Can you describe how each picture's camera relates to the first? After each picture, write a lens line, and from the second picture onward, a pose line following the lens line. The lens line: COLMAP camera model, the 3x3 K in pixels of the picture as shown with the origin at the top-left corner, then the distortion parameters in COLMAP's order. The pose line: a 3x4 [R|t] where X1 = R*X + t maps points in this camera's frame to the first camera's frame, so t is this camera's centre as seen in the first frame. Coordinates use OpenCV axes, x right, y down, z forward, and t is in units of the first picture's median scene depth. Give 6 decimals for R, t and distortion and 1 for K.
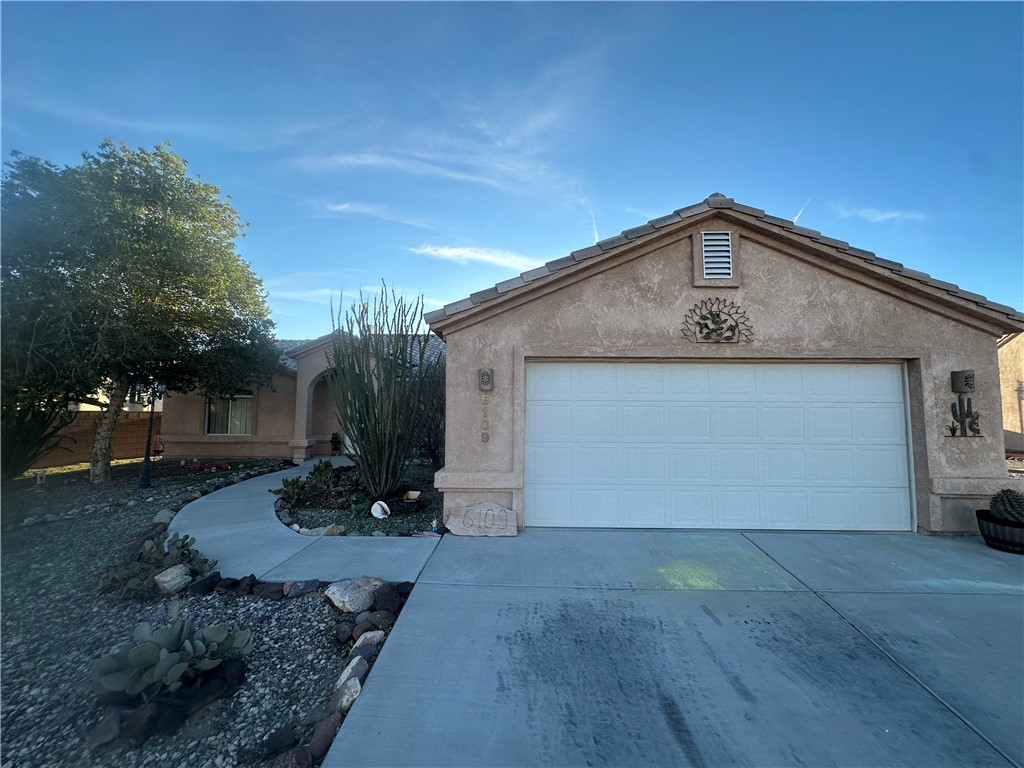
lens RADIAL K [[408.7, 0, 513.3], [0, 408.7, 385.5], [0, 0, 1]] dist [-0.000138, 0.000129]
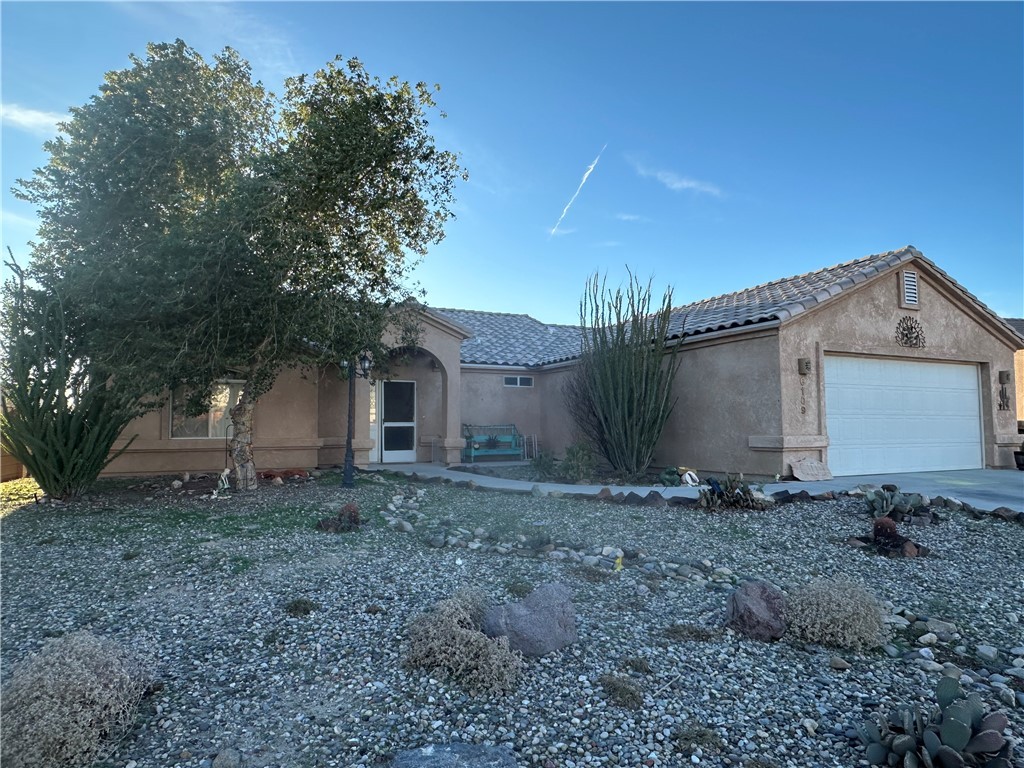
lens RADIAL K [[644.9, 0, 510.3], [0, 644.9, 382.9], [0, 0, 1]] dist [-0.006141, -0.001031]
pose [[0.894534, 0.022114, 0.446453, -1.842856], [-0.018919, 0.999754, -0.011612, 0.080966], [-0.446600, 0.001940, 0.894732, -0.440577]]
